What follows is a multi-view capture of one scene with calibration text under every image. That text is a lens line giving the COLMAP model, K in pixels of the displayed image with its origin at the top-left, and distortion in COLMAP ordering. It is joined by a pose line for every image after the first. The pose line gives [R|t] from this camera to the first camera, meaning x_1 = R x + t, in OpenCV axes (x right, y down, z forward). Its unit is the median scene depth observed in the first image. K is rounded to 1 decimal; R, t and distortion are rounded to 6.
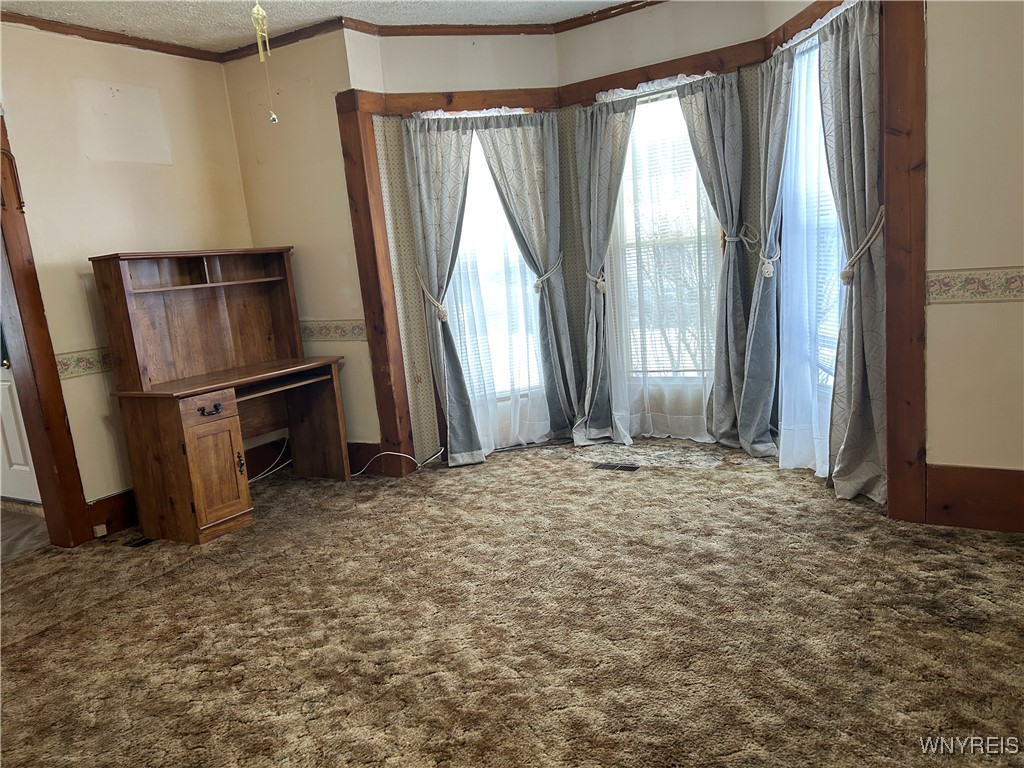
lens RADIAL K [[769.2, 0, 511.1], [0, 769.2, 388.0], [0, 0, 1]] dist [0.071334, -0.080913]
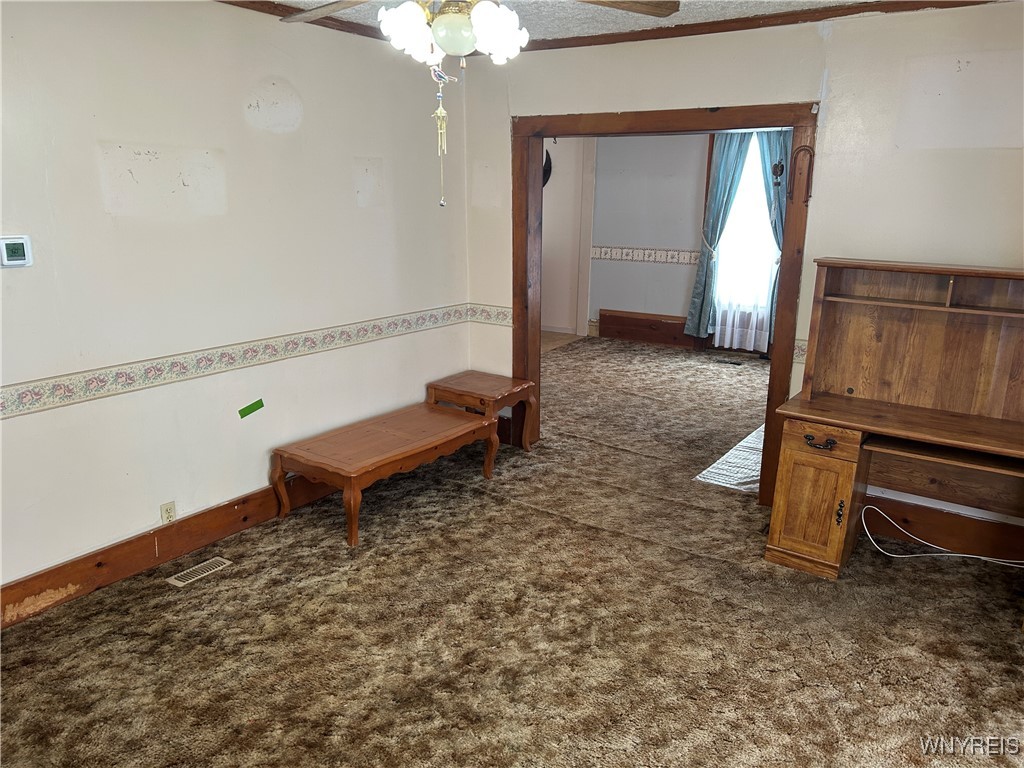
lens RADIAL K [[769.2, 0, 507.4], [0, 769.2, 388.6], [0, 0, 1]] dist [0.071334, -0.080913]
pose [[-0.074849, 0.335732, -0.938979, 0.452288], [-0.179550, 0.921694, 0.343864, -0.264409], [0.980897, 0.194332, -0.008707, 0.605565]]
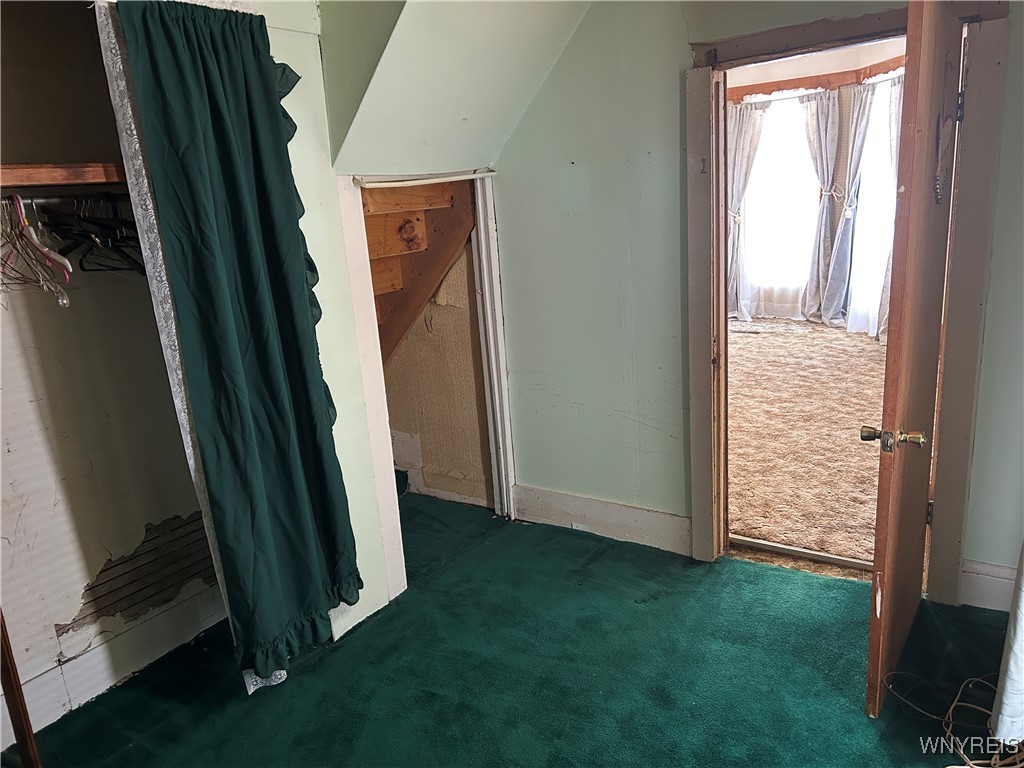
lens RADIAL K [[769.2, 0, 514.8], [0, 769.2, 383.5], [0, 0, 1]] dist [0.071334, -0.080913]
pose [[0.998832, 0.033122, -0.035177, -0.328468], [-0.029315, 0.994174, 0.103727, 0.059443], [0.038408, -0.102575, 0.993984, -0.759594]]
